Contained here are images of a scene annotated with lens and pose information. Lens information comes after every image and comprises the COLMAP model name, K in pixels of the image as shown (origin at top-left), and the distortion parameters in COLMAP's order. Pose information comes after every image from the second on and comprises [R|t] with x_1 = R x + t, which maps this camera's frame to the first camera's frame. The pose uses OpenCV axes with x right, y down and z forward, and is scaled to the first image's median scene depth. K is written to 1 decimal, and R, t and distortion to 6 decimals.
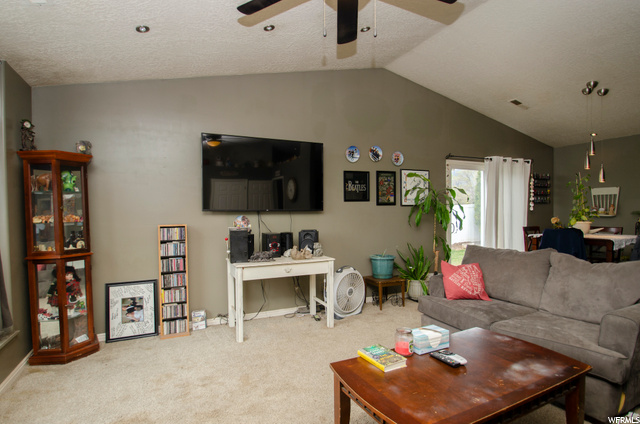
lens RADIAL K [[334.5, 0, 320.2], [0, 334.5, 220.9], [0, 0, 1]] dist [-0.002398, -0.000918]
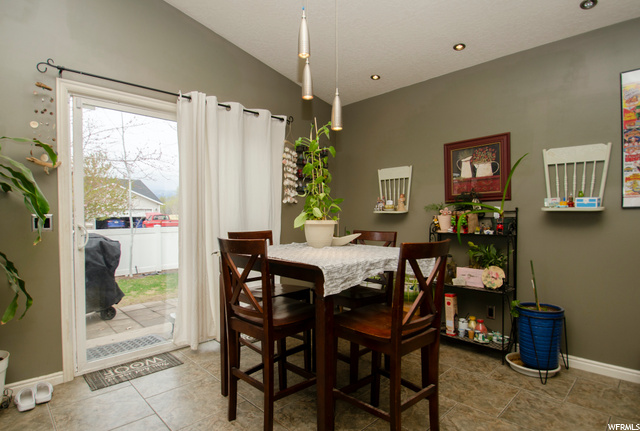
lens RADIAL K [[340.6, 0, 320.0], [0, 340.6, 215.5], [0, 0, 1]] dist [0.000937, 0.000003]
pose [[0.951615, 0.004823, 0.307255, 0.546099], [0.005519, 0.999447, -0.032783, 0.009307], [-0.307243, 0.032892, 0.951062, 0.462602]]
